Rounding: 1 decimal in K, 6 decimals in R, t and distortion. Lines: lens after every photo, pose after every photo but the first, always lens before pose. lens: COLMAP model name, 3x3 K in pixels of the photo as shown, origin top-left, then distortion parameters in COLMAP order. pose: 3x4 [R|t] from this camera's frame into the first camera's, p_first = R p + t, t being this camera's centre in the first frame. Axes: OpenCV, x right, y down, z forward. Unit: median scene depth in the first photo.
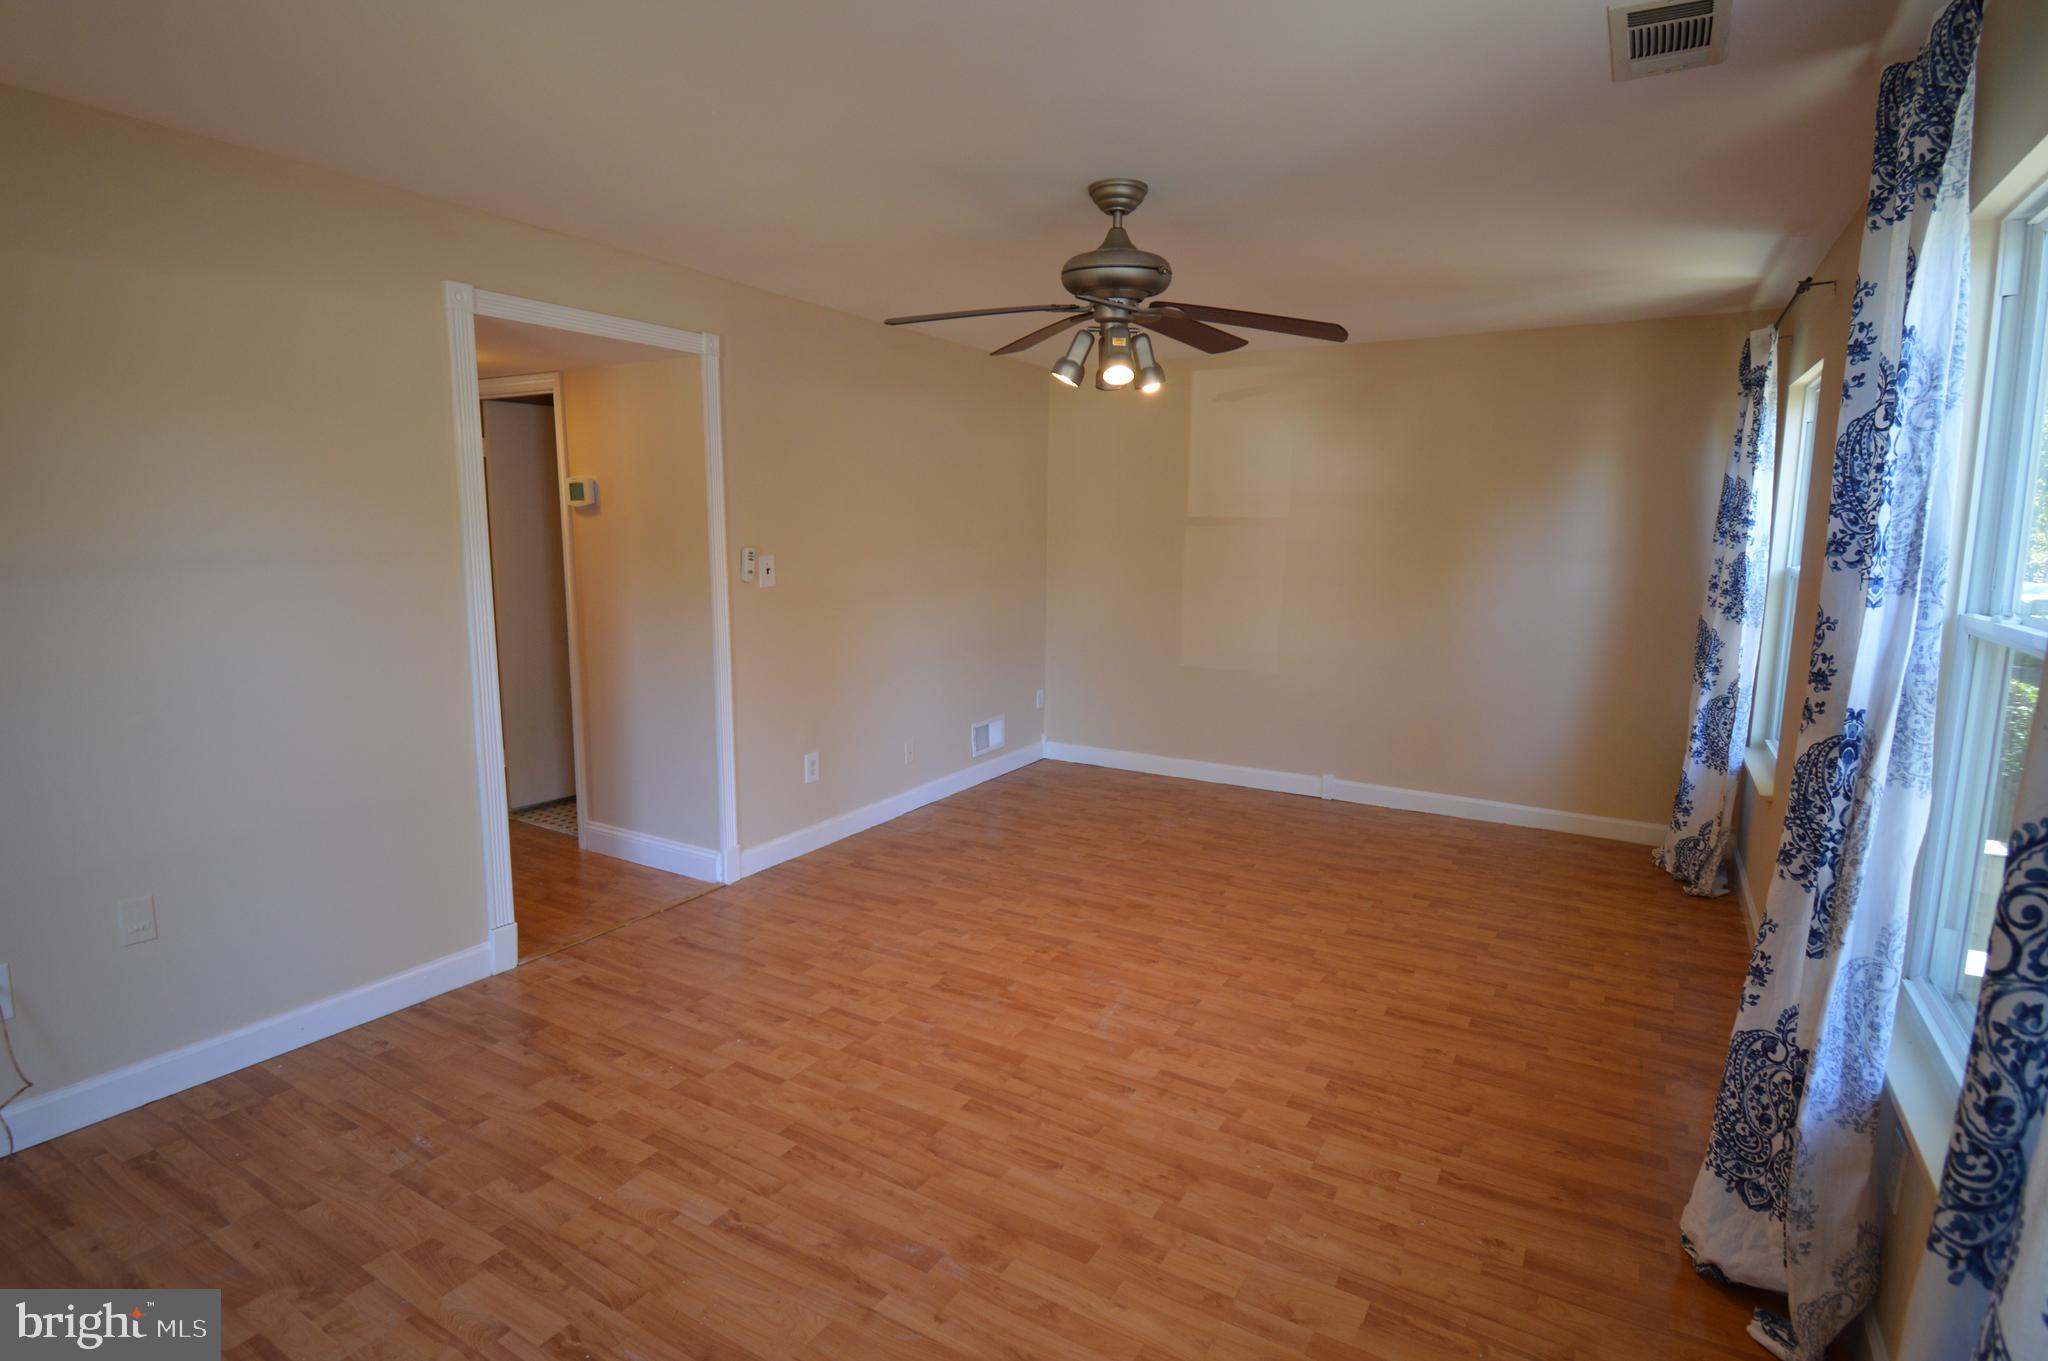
lens RADIAL K [[1023.9, 0, 1024.1], [0, 1023.9, 669.6], [0, 0, 1]] dist [0.018264, -0.032048]
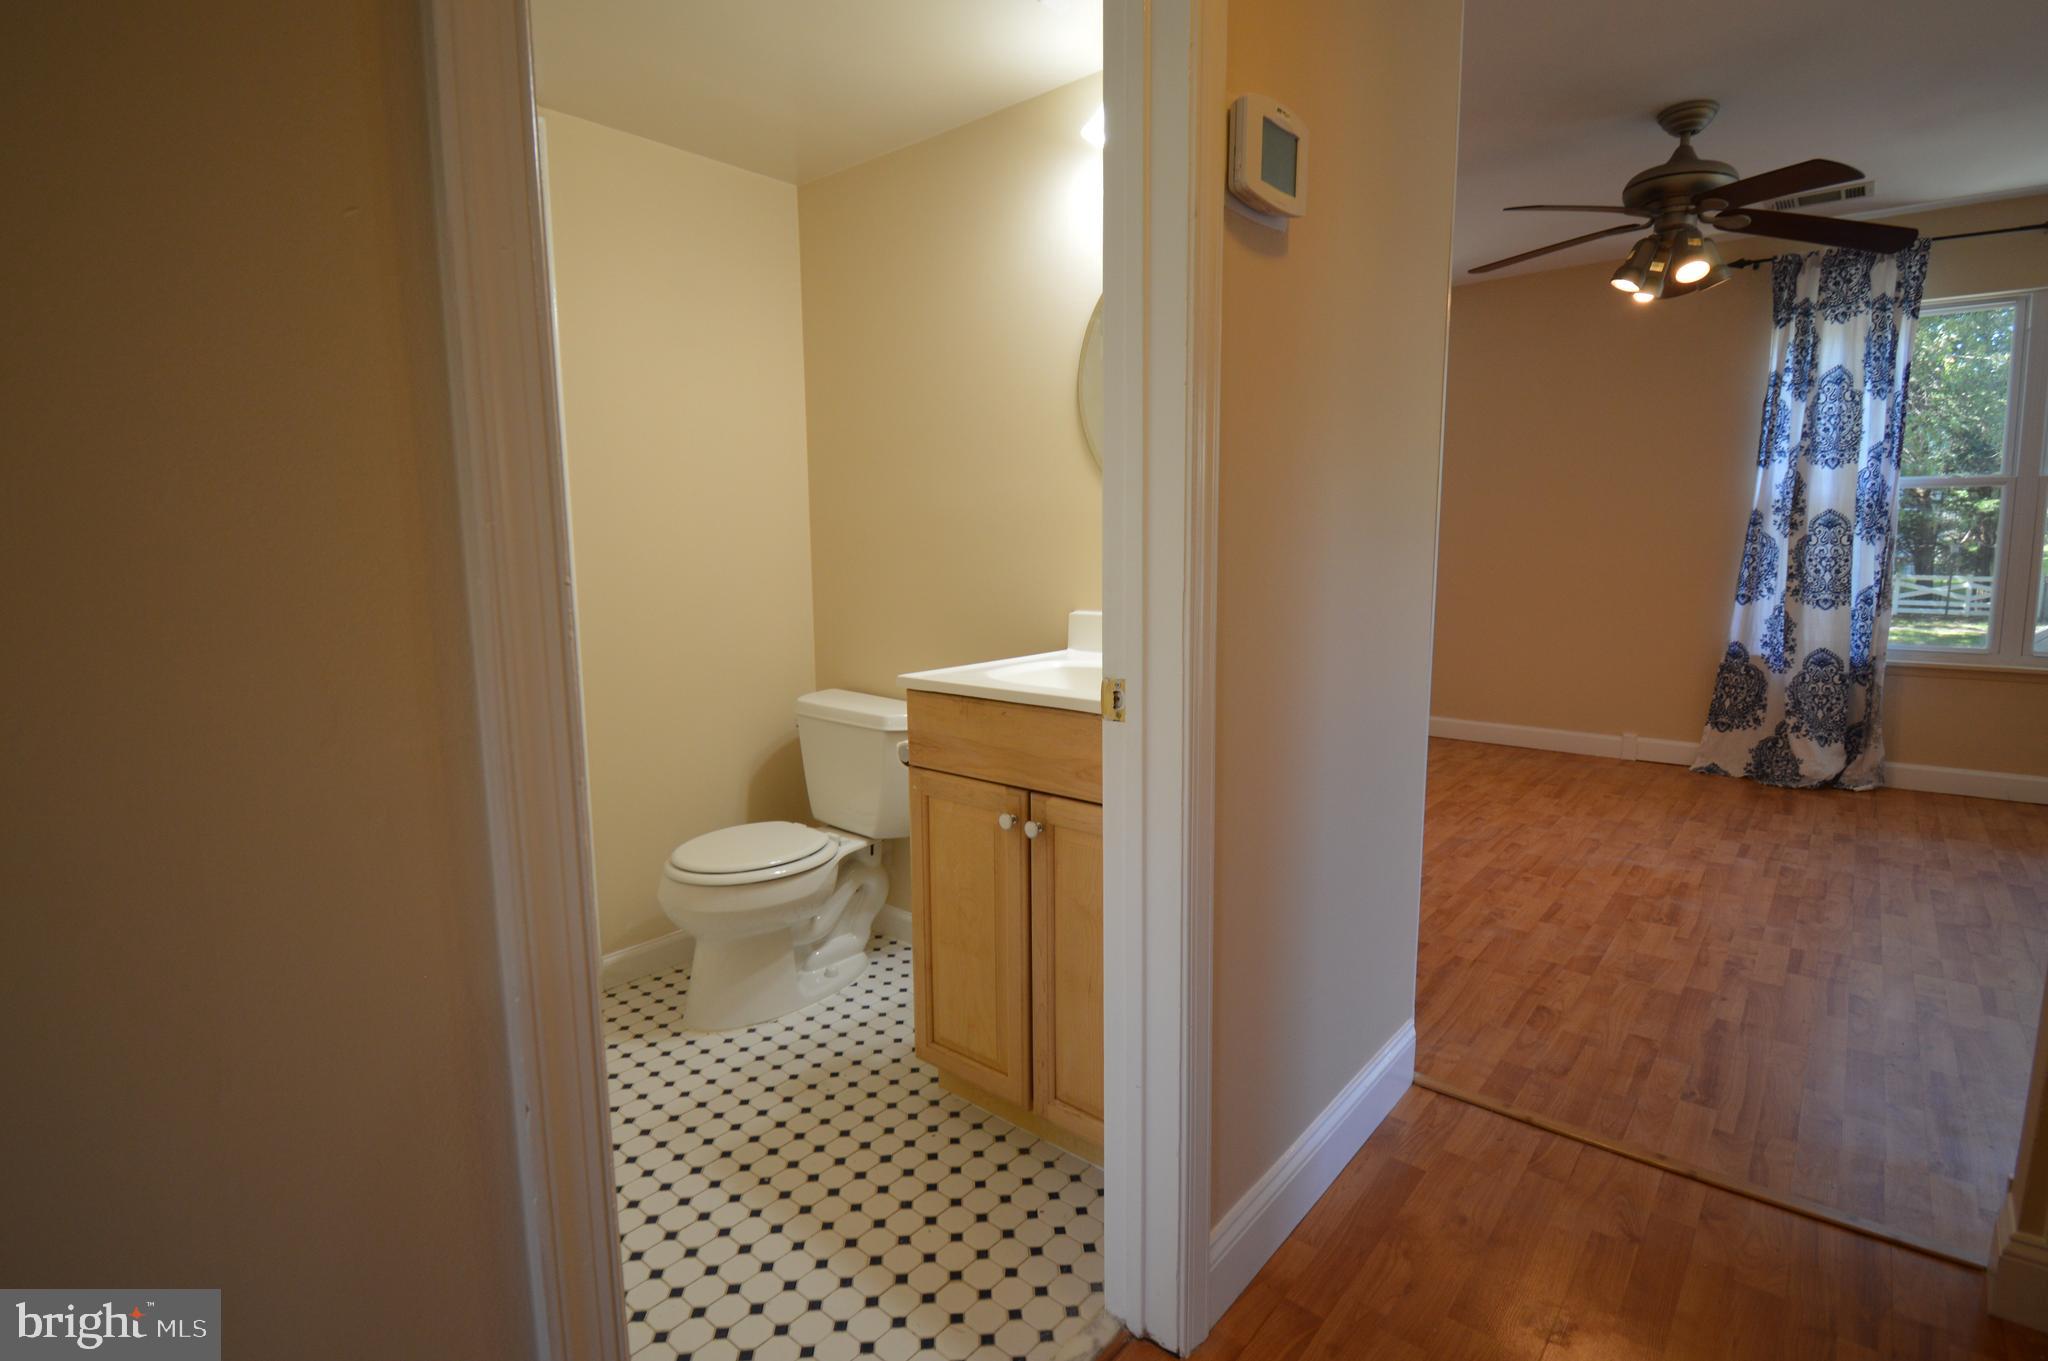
lens RADIAL K [[973.1, 0, 1026.9], [0, 973.1, 669.5], [0, 0, 1]] dist [0.018020, -0.030225]
pose [[0.164622, -0.139545, 0.976436, -0.881318], [0.154794, 0.981330, 0.114147, -0.082732], [-0.974135, 0.132355, 0.183150, 1.230531]]
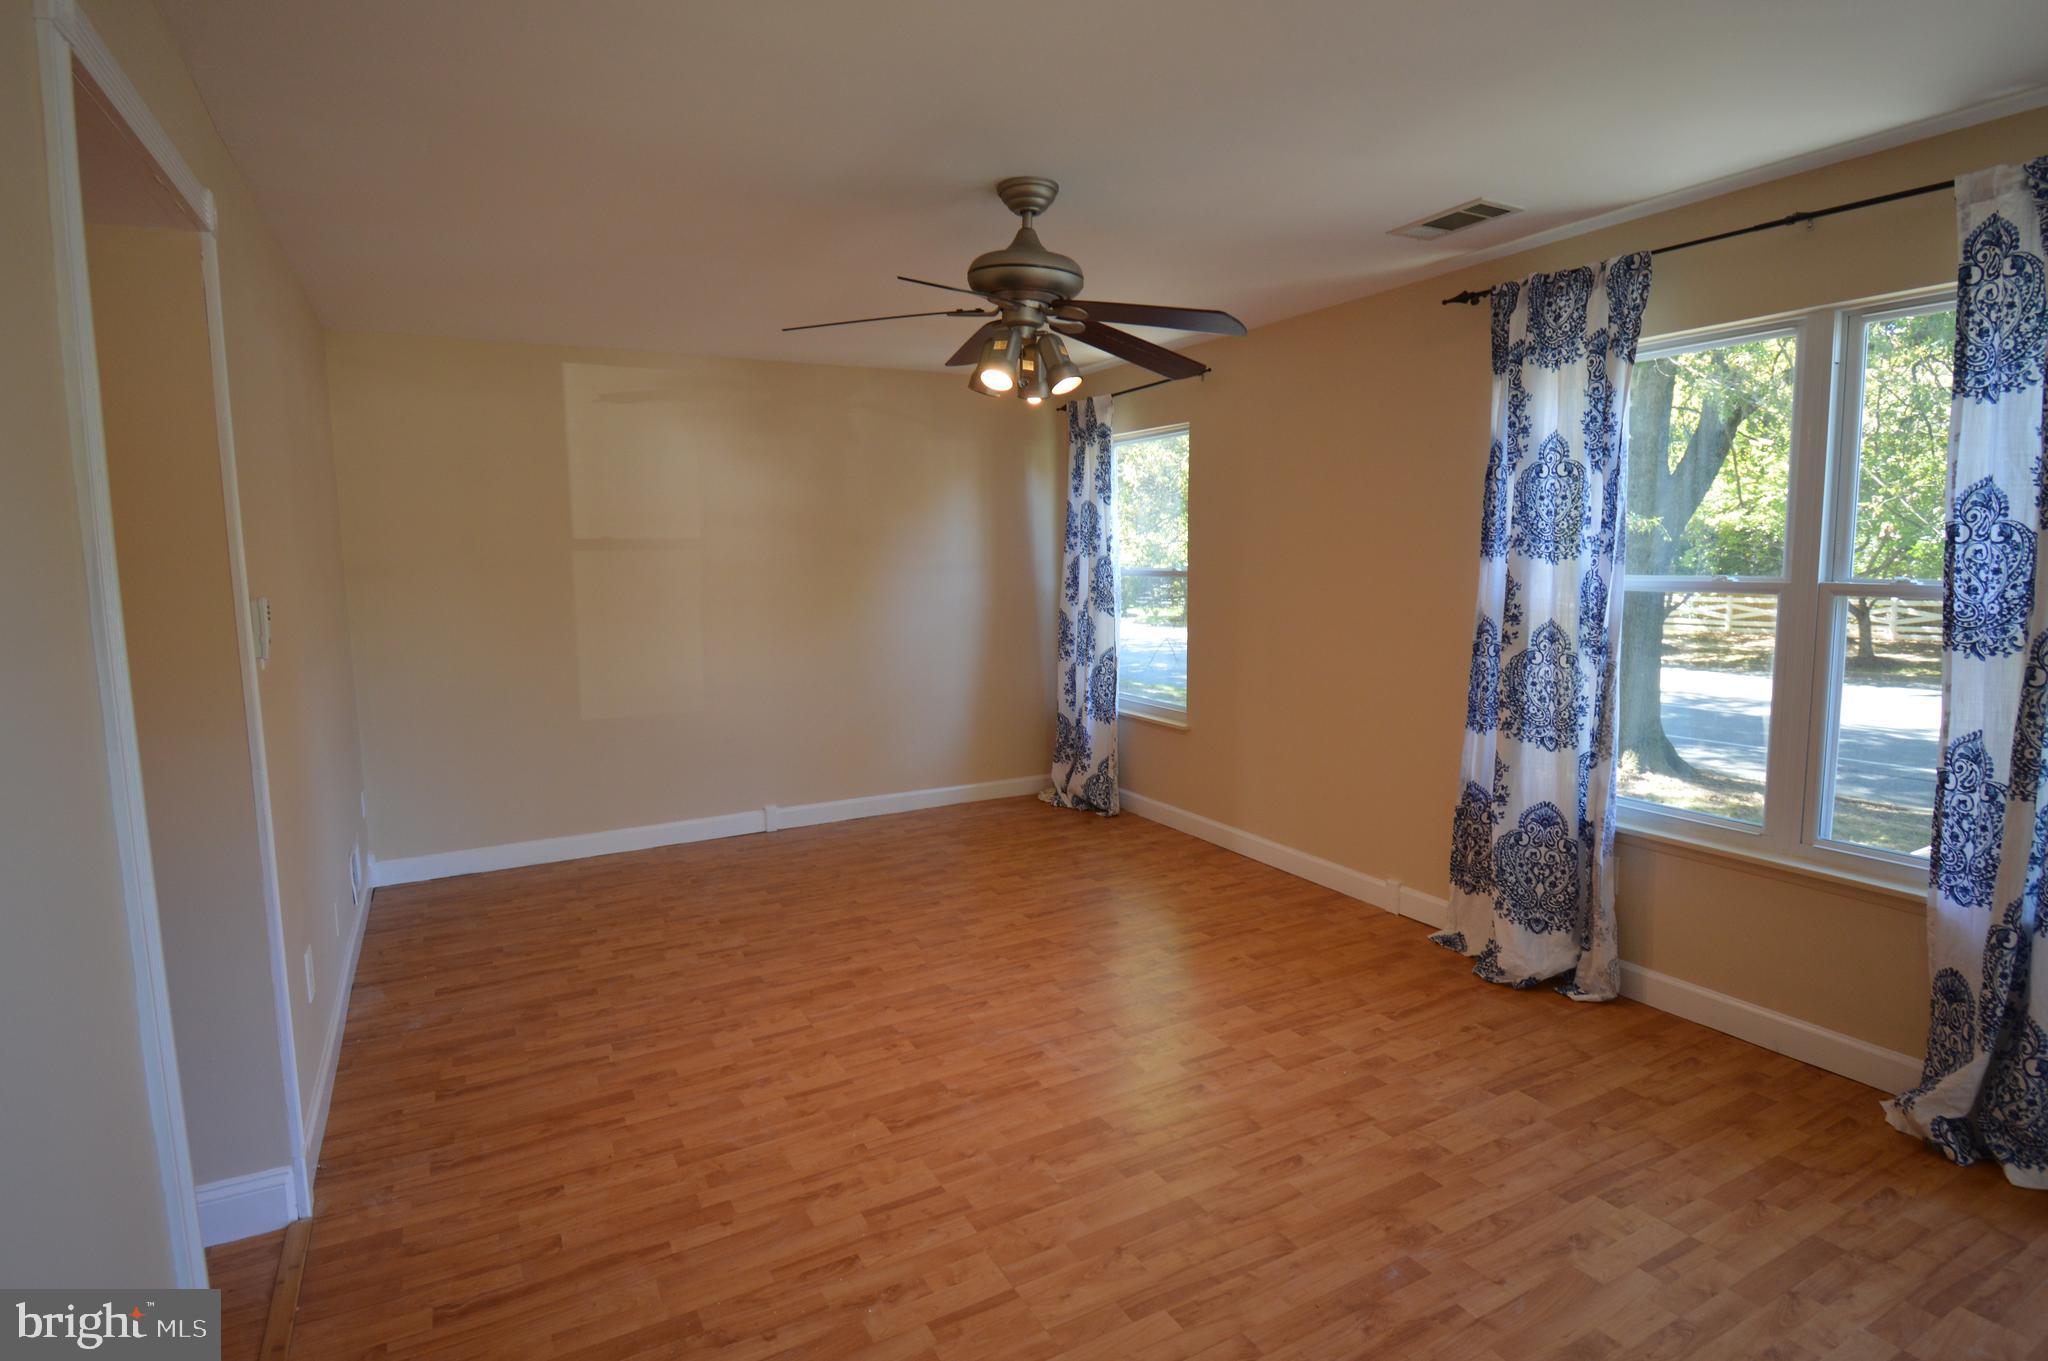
lens RADIAL K [[1053.3, 0, 1030.6], [0, 1053.3, 667.6], [0, 0, 1]] dist [0.013120, -0.022146]
pose [[0.504951, -0.115391, 0.855400, -0.620169], [0.141333, 0.988702, 0.049943, -0.060362], [-0.851498, 0.095677, 0.515555, 0.415217]]
